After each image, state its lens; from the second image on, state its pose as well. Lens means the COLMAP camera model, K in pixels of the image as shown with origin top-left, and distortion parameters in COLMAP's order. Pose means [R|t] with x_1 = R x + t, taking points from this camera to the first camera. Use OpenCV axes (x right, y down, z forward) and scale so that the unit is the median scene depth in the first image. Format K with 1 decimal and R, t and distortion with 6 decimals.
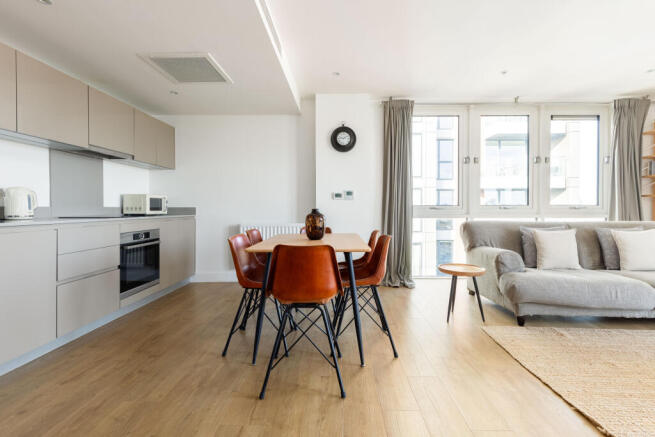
lens RADIAL K [[299.8, 0, 326.3], [0, 299.8, 213.4], [0, 0, 1]] dist [0.013247, -0.001643]
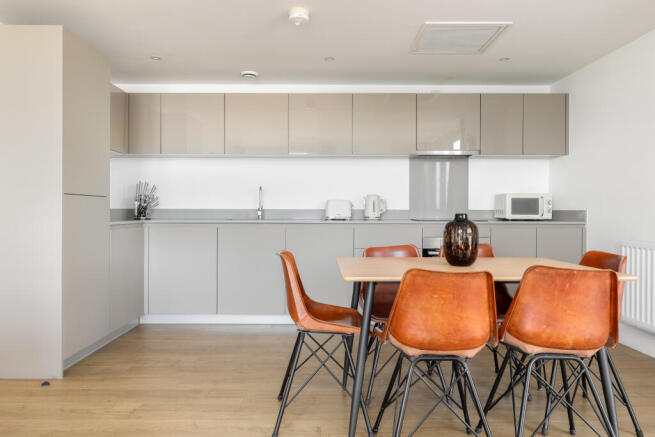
lens RADIAL K [[448.3, 0, 329.2], [0, 448.3, 214.6], [0, 0, 1]] dist [-0.008025, -0.000321]
pose [[0.055992, 0.012171, -0.998357, 0.629057], [-0.017927, 0.999777, 0.011183, -0.014174], [0.998270, 0.017271, 0.056198, 0.521015]]
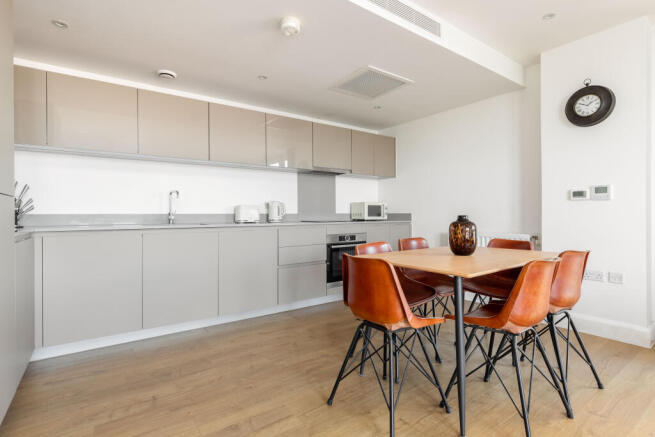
lens RADIAL K [[319.0, 0, 326.7], [0, 319.0, 217.4], [0, 0, 1]] dist [0.002114, -0.001347]
pose [[0.613746, 0.005347, -0.789486, 0.299258], [-0.008275, 0.999966, 0.000339, -0.005088], [0.789460, 0.006325, 0.613769, 0.162248]]
